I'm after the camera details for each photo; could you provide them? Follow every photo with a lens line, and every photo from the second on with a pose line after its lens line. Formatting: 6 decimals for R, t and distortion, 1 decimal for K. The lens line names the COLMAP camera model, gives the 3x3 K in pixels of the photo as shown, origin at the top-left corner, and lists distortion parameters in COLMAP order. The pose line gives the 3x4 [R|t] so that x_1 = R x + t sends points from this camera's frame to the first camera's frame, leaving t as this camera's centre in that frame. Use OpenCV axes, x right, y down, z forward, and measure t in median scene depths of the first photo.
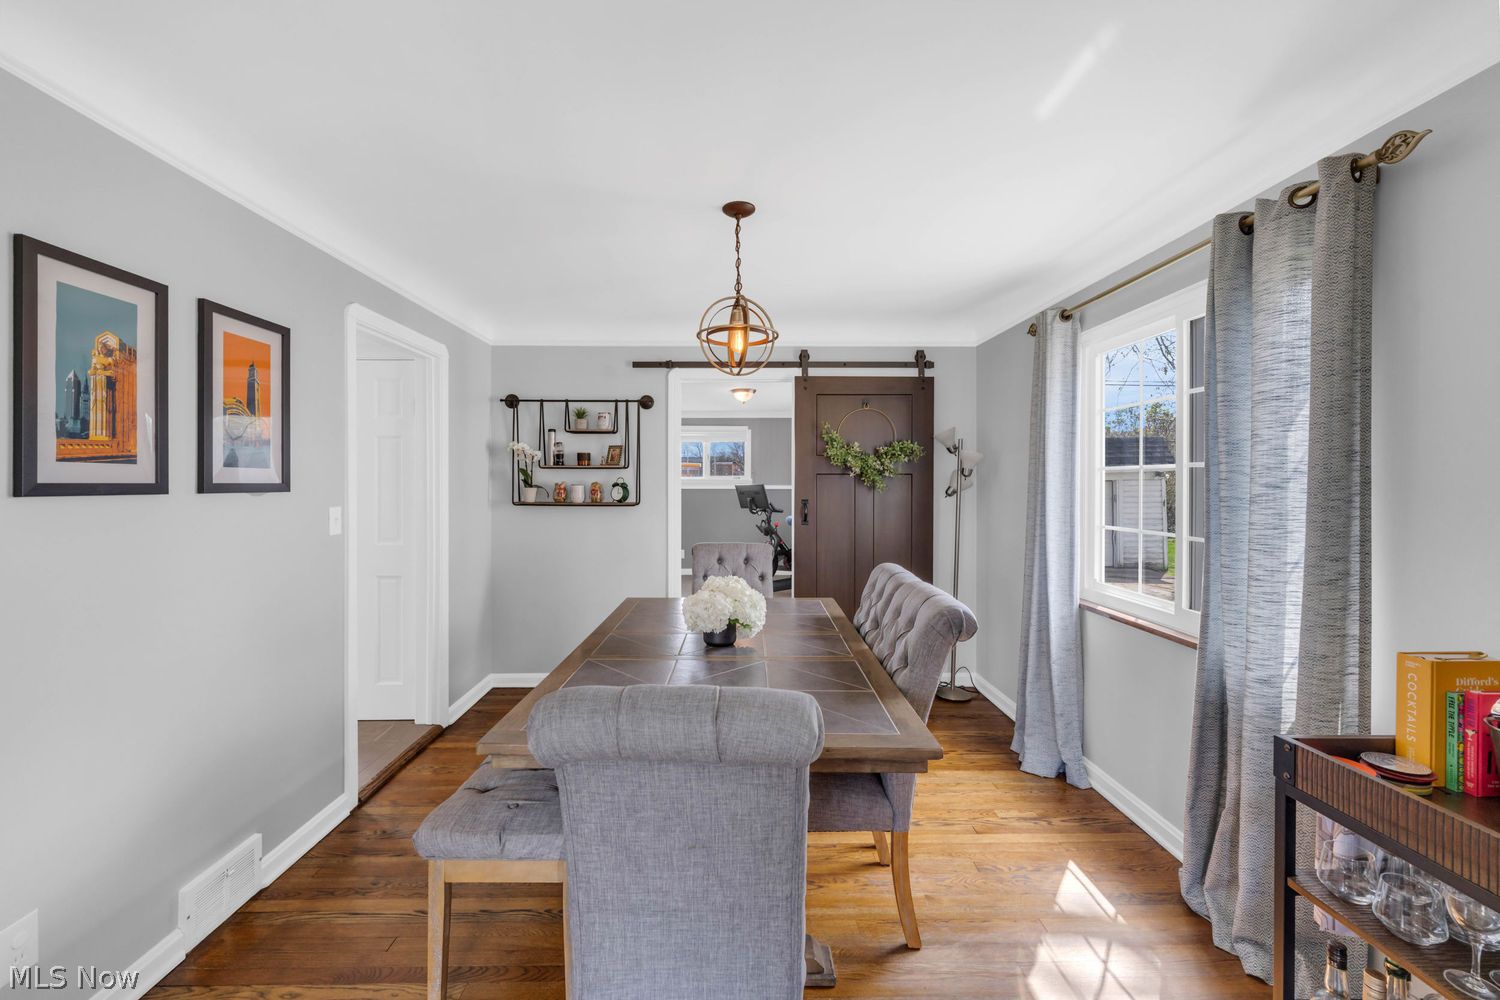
lens RADIAL K [[614.9, 0, 745.7], [0, 614.9, 488.0], [0, 0, 1]] dist [0.010122, -0.000921]
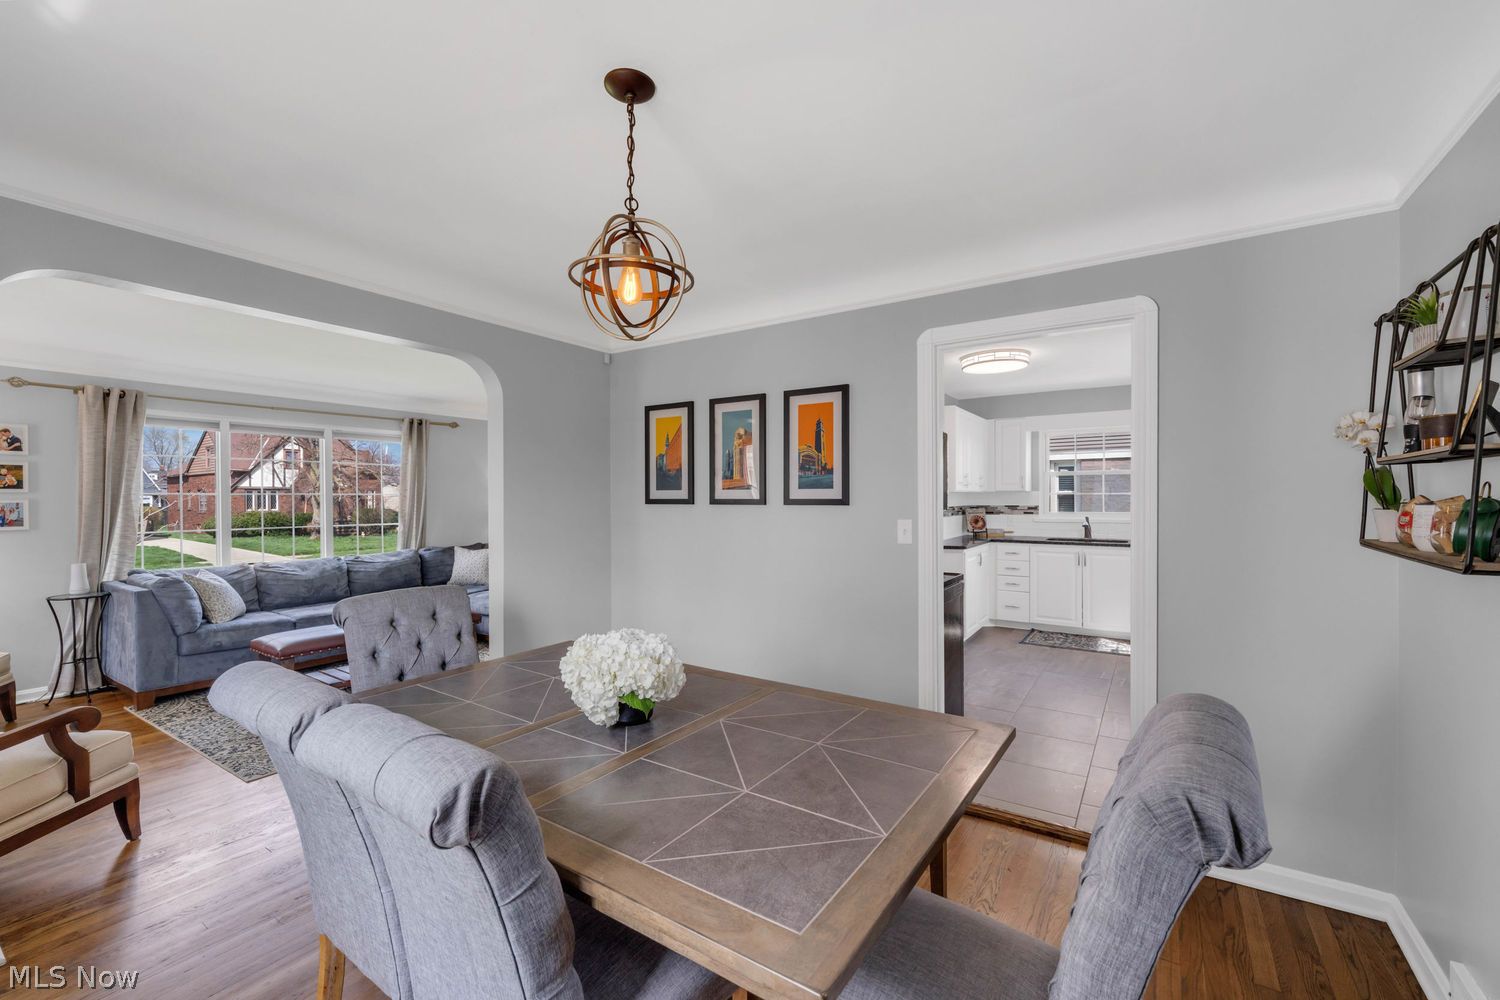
lens RADIAL K [[614.9, 0, 735.7], [0, 614.9, 499.4], [0, 0, 1]] dist [0.010122, -0.000921]
pose [[-0.574441, 0.003456, -0.818539, 0.285917], [-0.004185, 0.999966, 0.007159, -0.008688], [0.818535, 0.007538, -0.574407, 0.897991]]
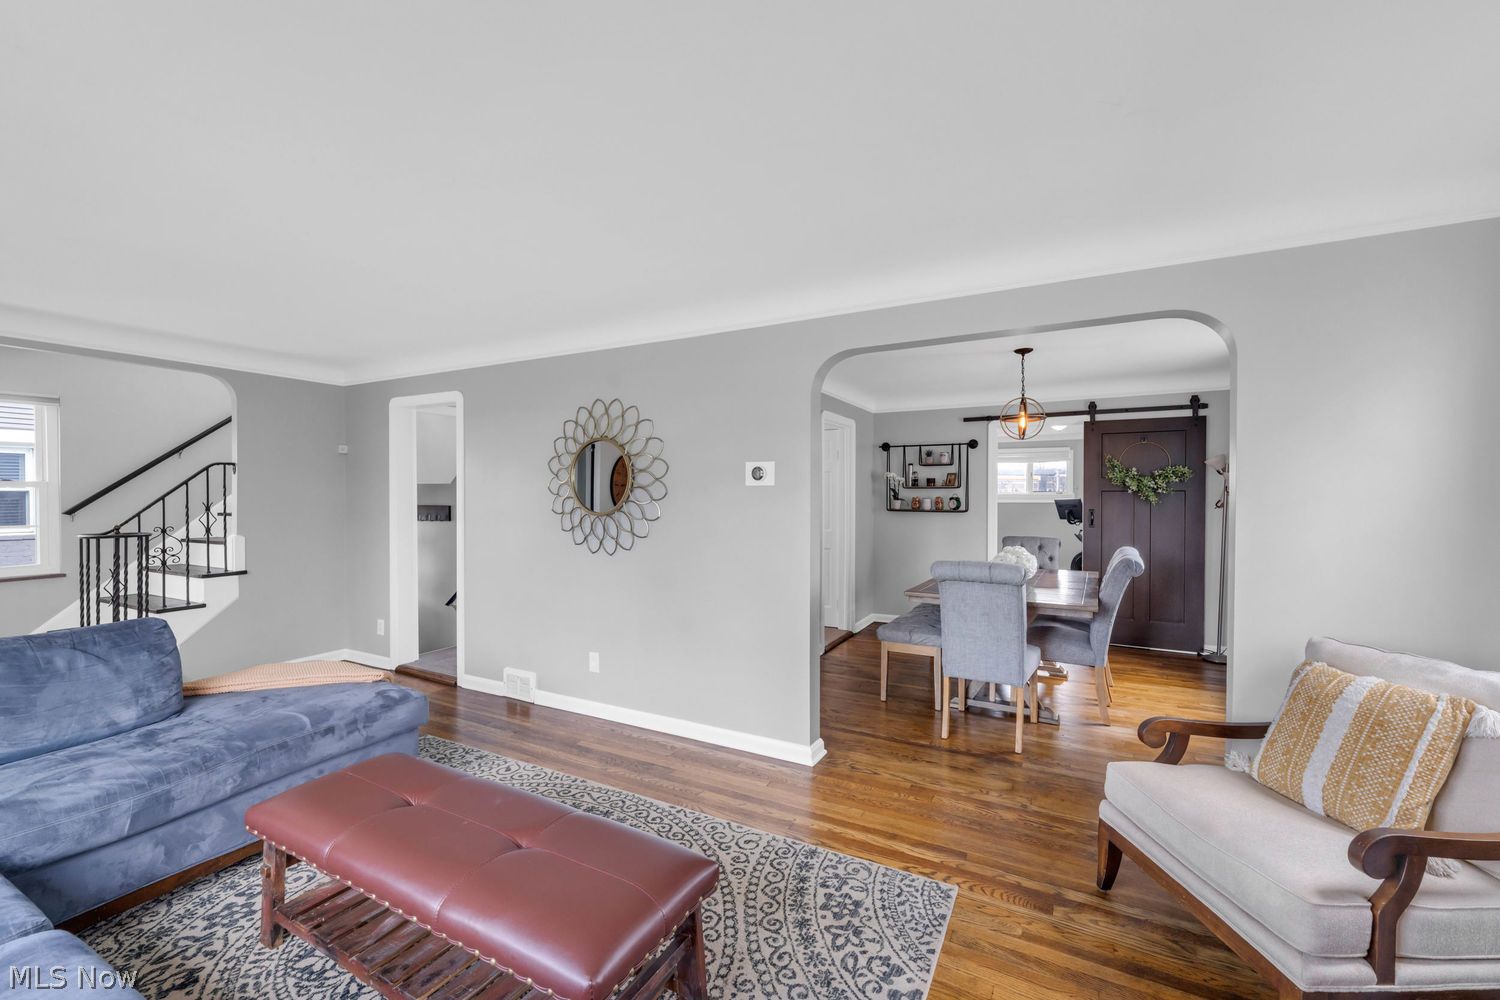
lens RADIAL K [[614.9, 0, 745.7], [0, 614.9, 501.5], [0, 0, 1]] dist [0.010122, -0.000921]
pose [[0.867410, 0.003334, -0.497583, 0.113043], [-0.004505, 0.999989, -0.001153, 0.006777], [0.497574, 0.003242, 0.867416, -0.620278]]
